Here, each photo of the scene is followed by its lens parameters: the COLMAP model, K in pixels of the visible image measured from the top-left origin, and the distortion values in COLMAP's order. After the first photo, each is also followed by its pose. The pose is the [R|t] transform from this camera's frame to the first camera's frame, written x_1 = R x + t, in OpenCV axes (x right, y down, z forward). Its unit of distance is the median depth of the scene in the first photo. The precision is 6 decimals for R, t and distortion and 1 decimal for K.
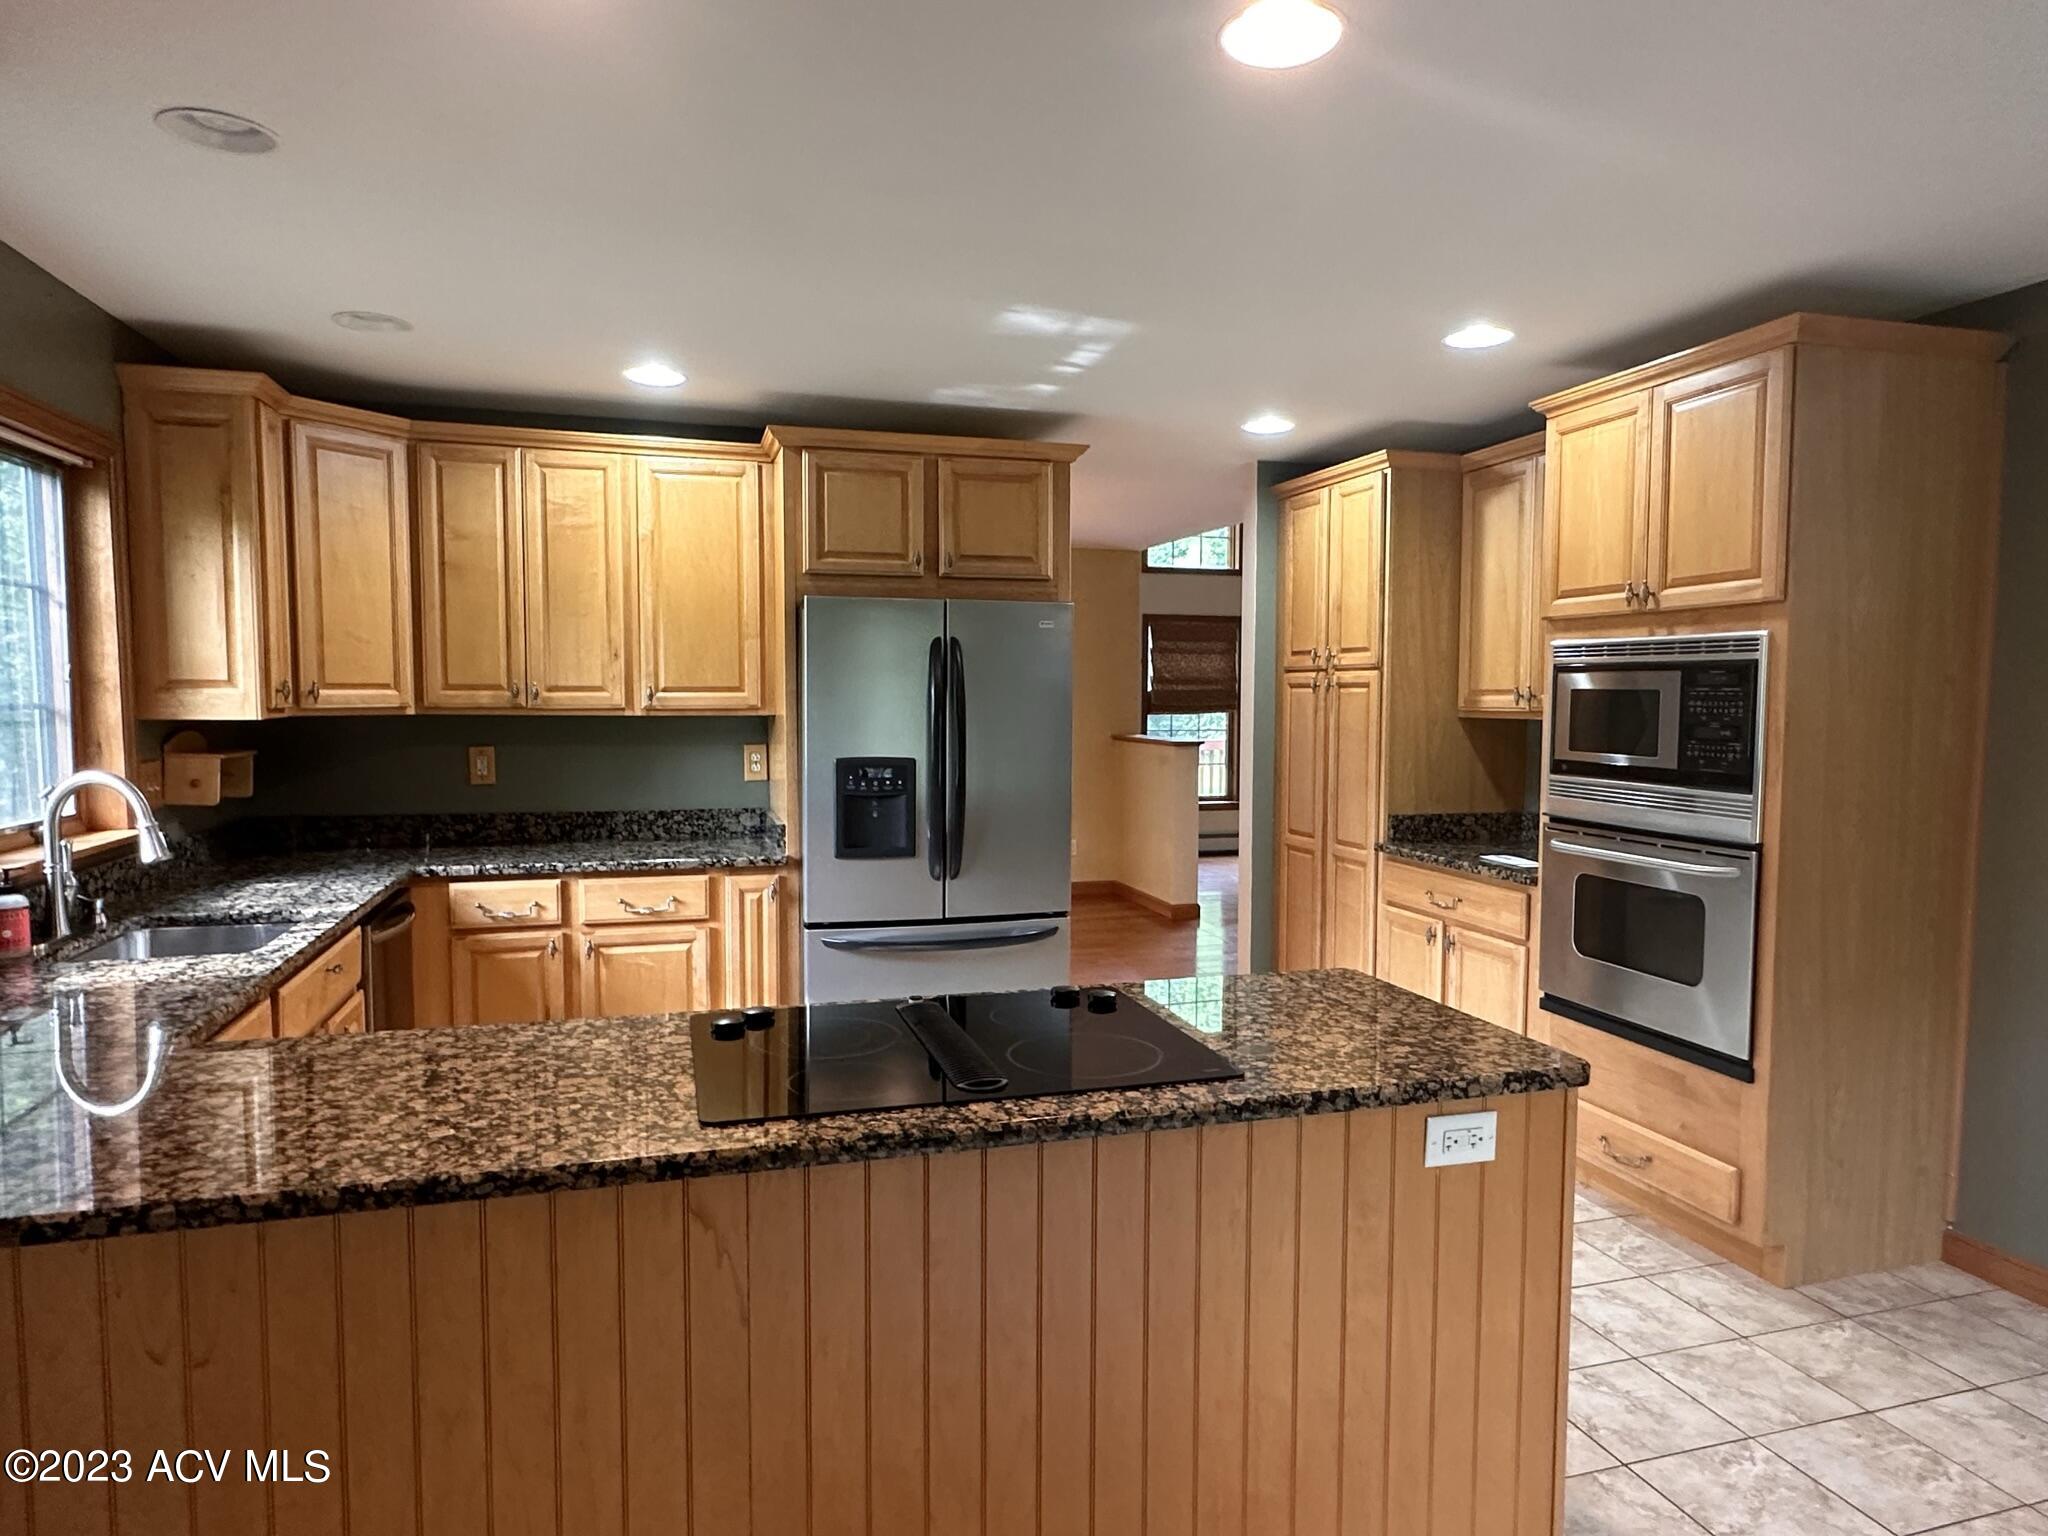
lens RADIAL K [[1234.7, 0, 1018.4], [0, 1234.7, 768.7], [0, 0, 1]] dist [0.000096, -0.002341]
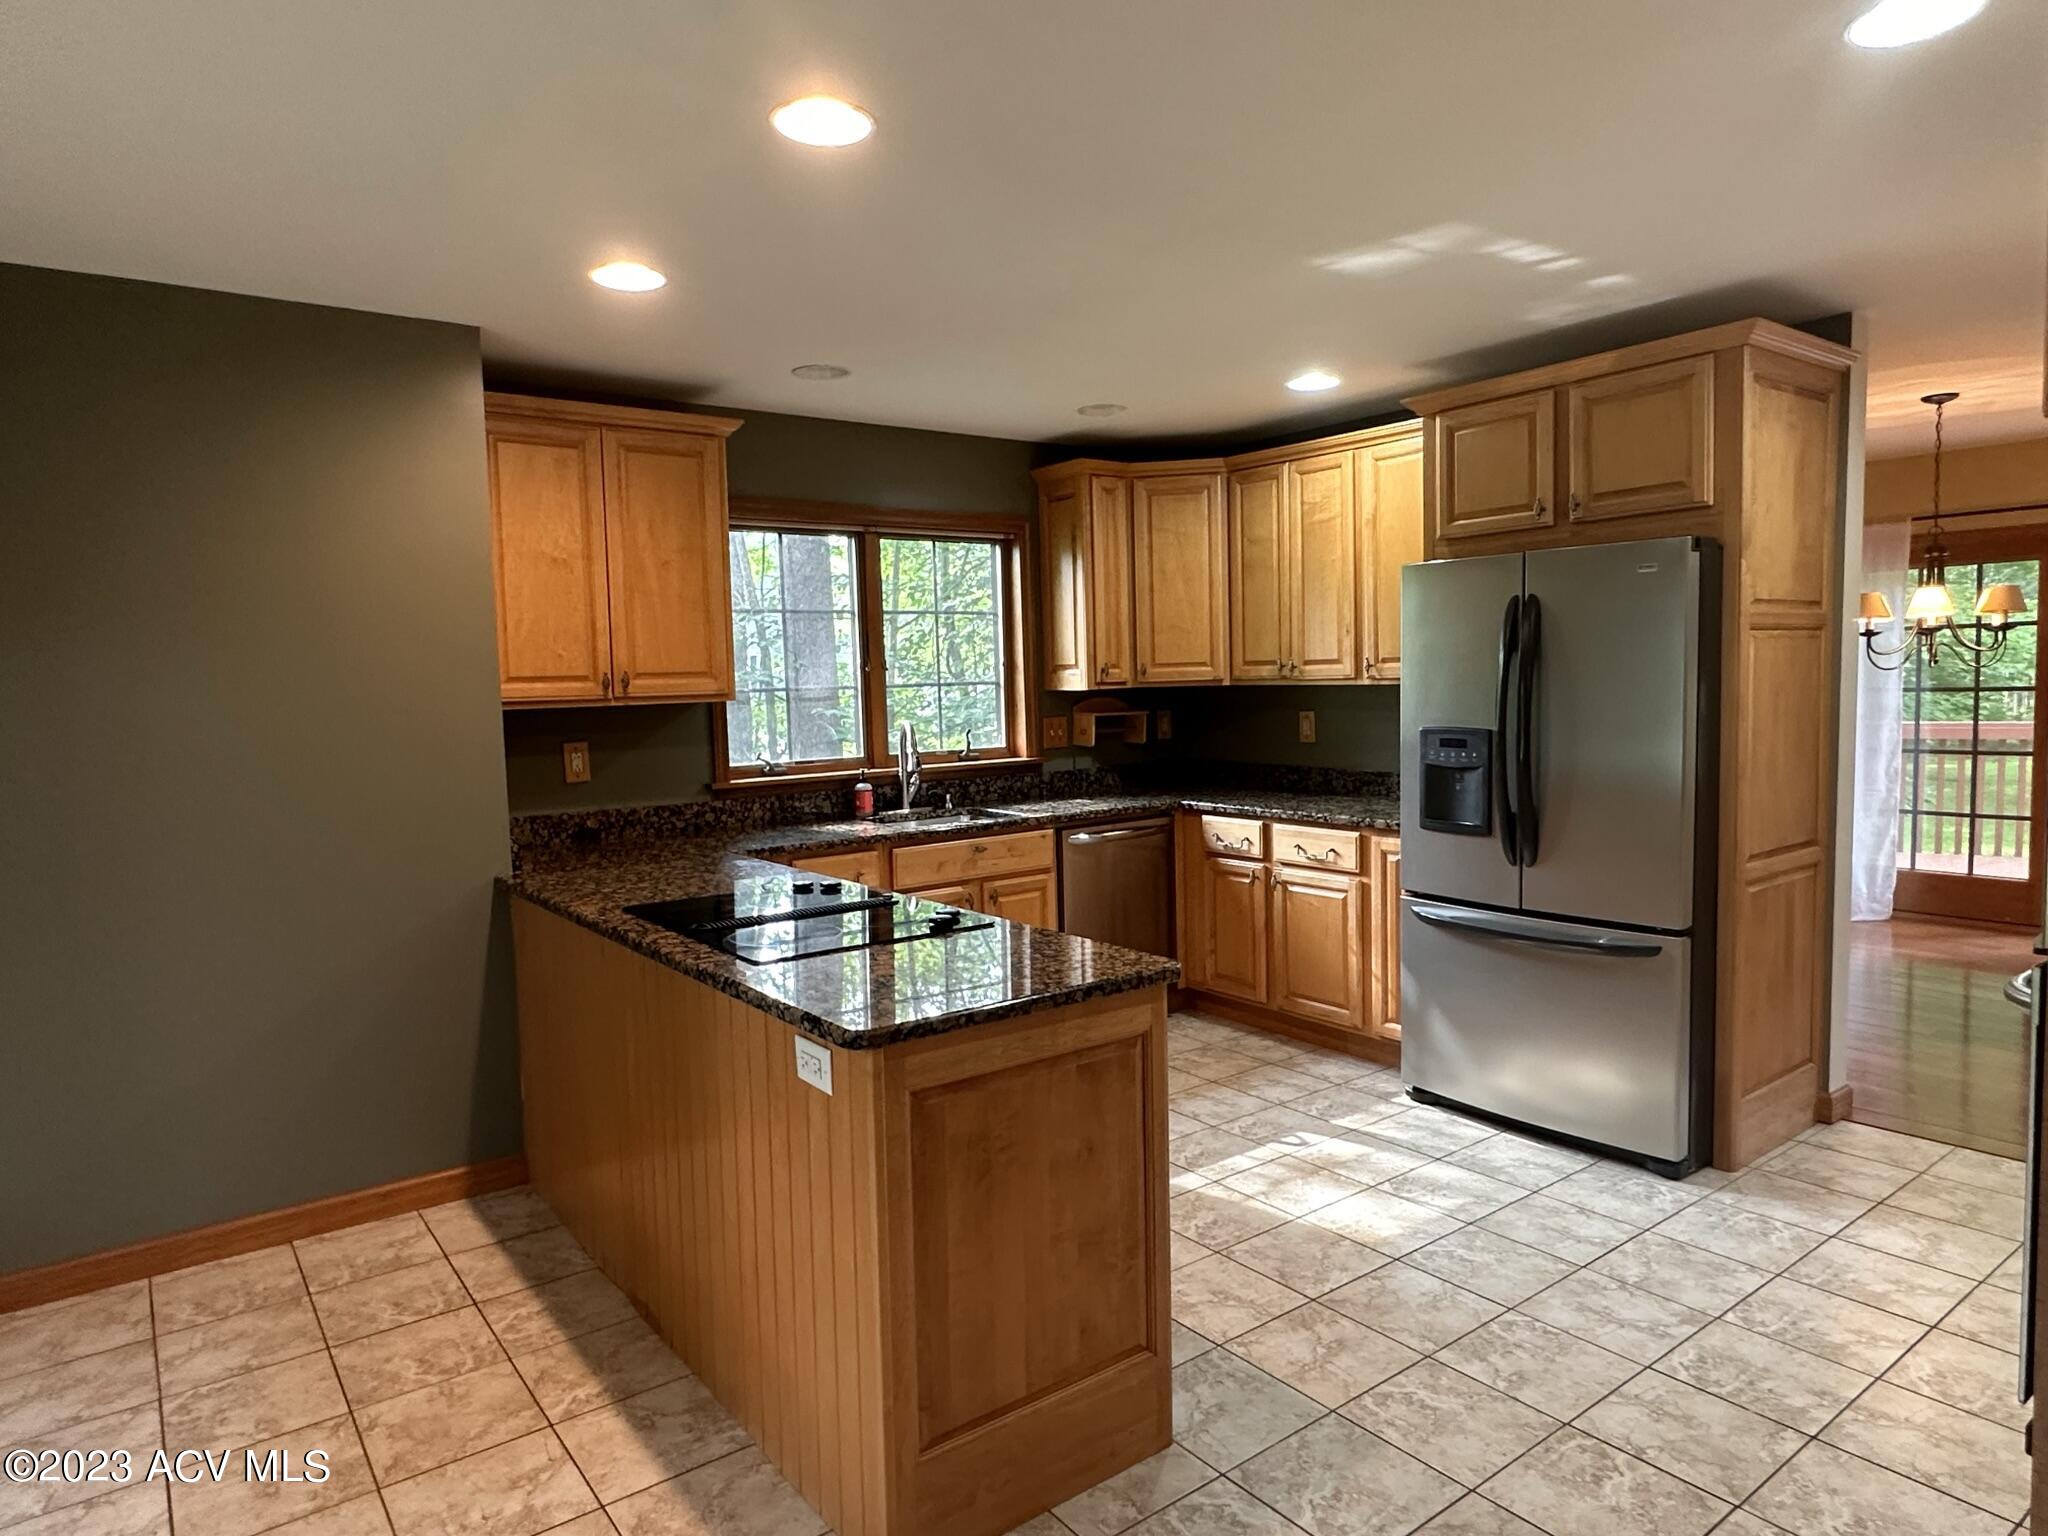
lens RADIAL K [[1234.7, 0, 1018.0], [0, 1234.7, 771.3], [0, 0, 1]] dist [0.000096, -0.002341]
pose [[0.346105, 0.058724, -0.936356, 0.653075], [-0.029930, 0.998222, 0.051541, -0.014089], [0.937718, 0.010187, 0.347248, 0.344184]]
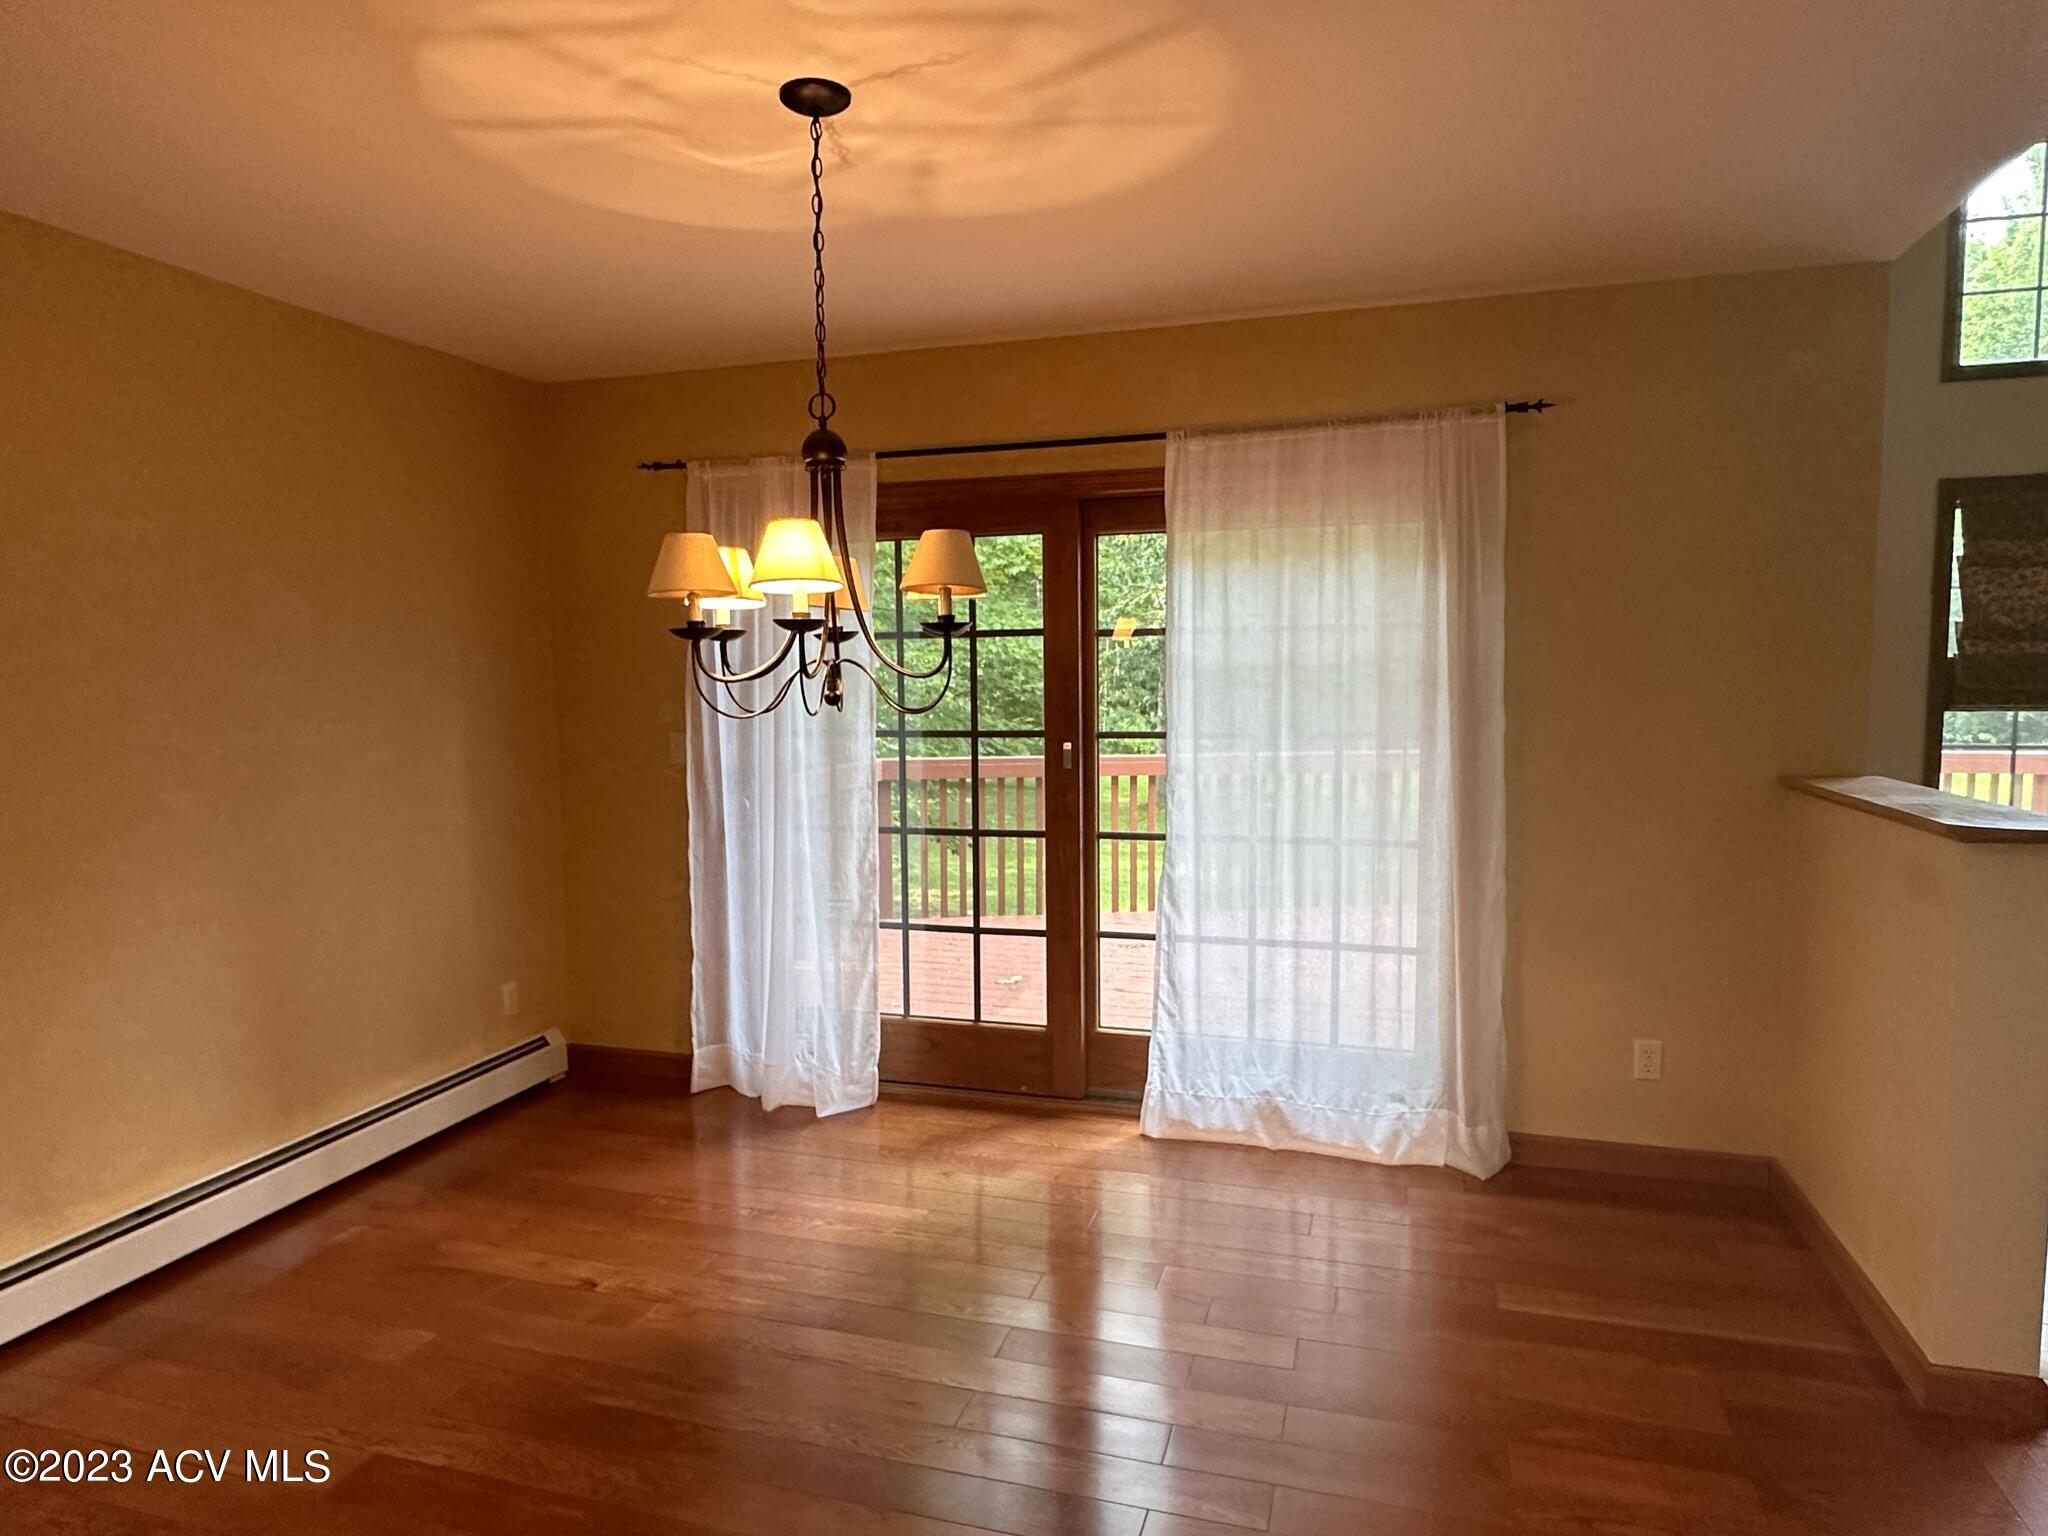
lens RADIAL K [[1234.7, 0, 1022.4], [0, 1234.7, 777.1], [0, 0, 1]] dist [0.000096, -0.002341]
pose [[0.836412, 0.034071, -0.547042, 0.187630], [-0.021453, 0.999336, 0.029439, -0.069587], [0.547682, -0.012887, 0.836588, 1.204659]]
